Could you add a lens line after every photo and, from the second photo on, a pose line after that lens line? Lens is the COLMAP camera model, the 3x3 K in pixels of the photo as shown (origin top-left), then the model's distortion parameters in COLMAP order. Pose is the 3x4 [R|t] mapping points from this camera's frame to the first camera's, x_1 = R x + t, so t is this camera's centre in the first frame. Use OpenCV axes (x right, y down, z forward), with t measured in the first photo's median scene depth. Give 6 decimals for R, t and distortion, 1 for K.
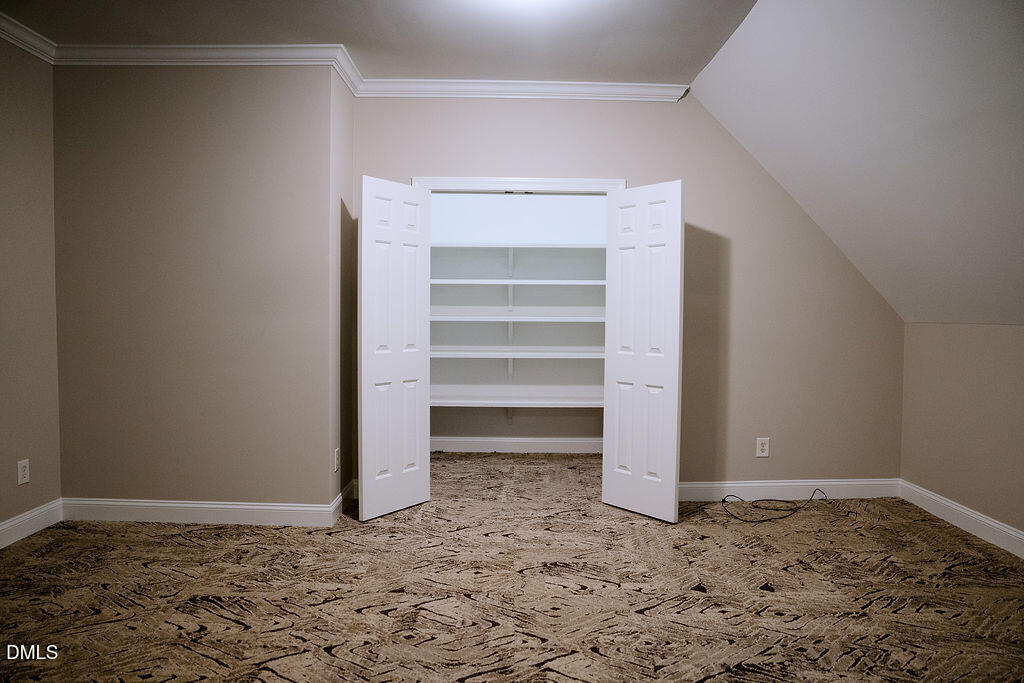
lens RADIAL K [[702.1, 0, 512.0], [0, 702.1, 341.5], [0, 0, 1]] dist [-0.124388, 0.092116]
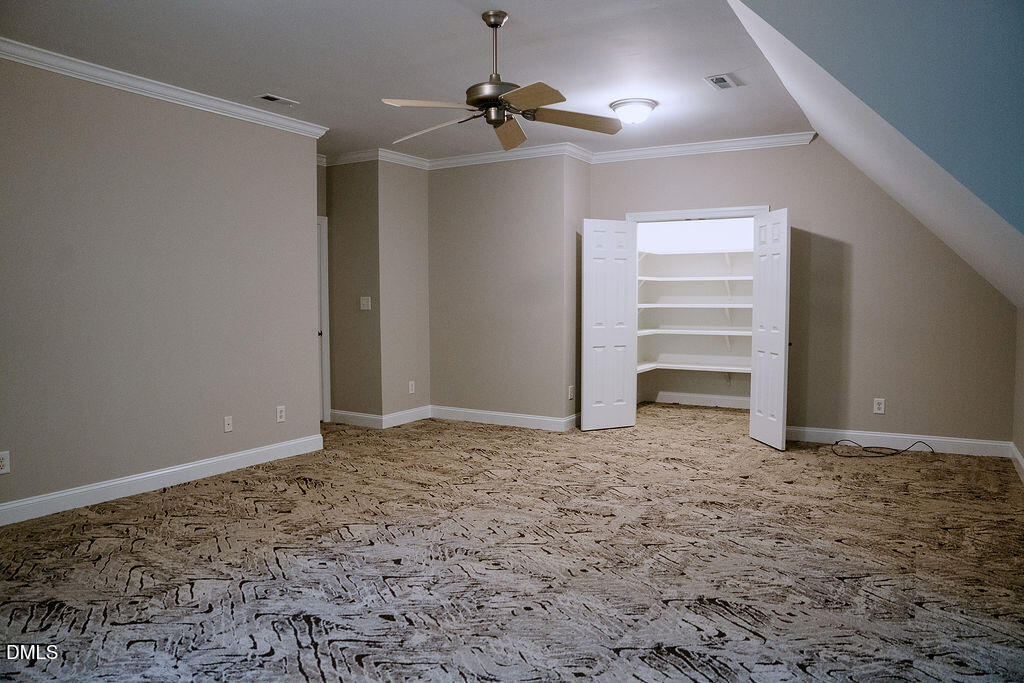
lens RADIAL K [[702.1, 0, 512.0], [0, 702.1, 341.5], [0, 0, 1]] dist [-0.124388, 0.092116]
pose [[0.854131, 0.021012, -0.519633, 0.505323], [-0.009253, 0.999639, 0.025212, 0.008643], [0.519975, -0.016726, 0.854018, -0.505822]]
